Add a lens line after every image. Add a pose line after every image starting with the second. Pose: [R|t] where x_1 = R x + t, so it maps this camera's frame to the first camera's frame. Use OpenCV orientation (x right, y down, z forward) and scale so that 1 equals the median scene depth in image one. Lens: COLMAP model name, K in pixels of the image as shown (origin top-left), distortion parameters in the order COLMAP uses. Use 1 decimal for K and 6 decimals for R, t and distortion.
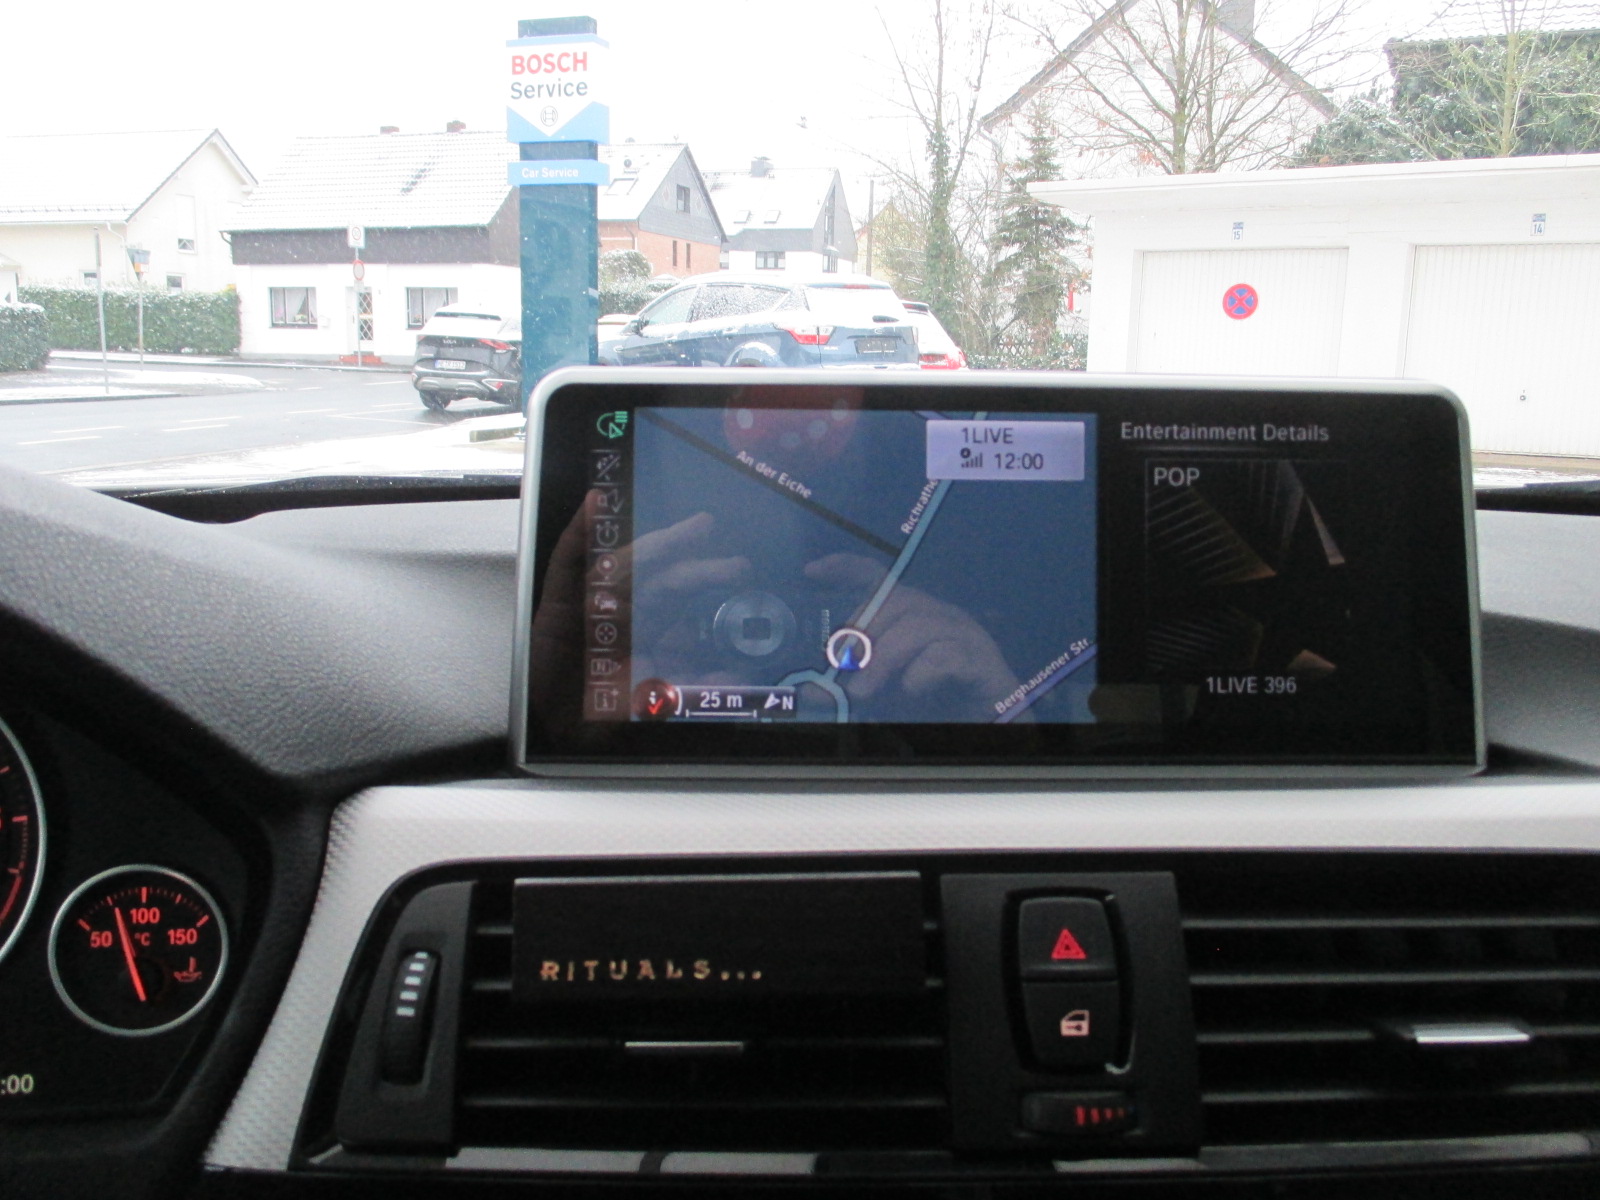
lens RADIAL K [[1304.9, 0, 794.3], [0, 1304.9, 597.0], [0, 0, 1]] dist [-0.031626, 0.023410]
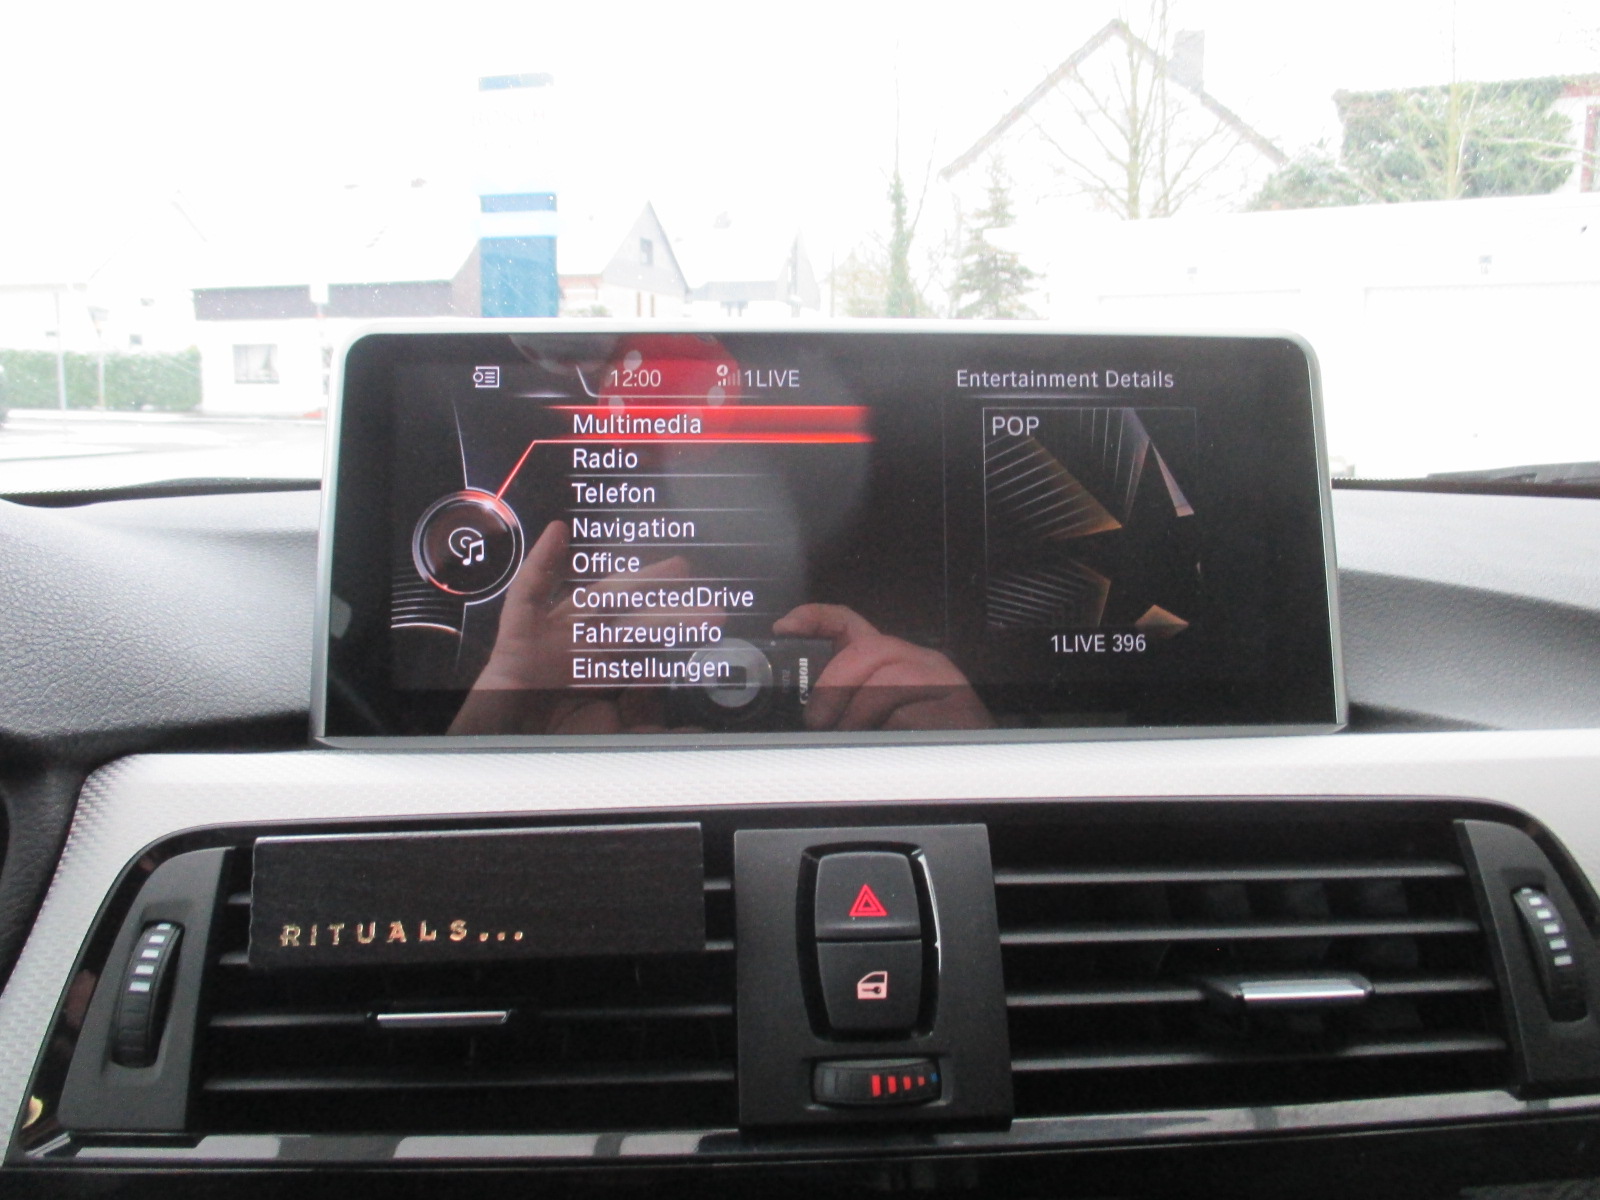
lens RADIAL K [[1304.9, 0, 800.9], [0, 1304.9, 603.9], [0, 0, 1]] dist [-0.031626, 0.023410]
pose [[0.999621, -0.014483, 0.023401, 0.112541], [0.015325, 0.999227, -0.036199, 0.069624], [-0.022858, 0.036544, 0.999071, 0.055647]]
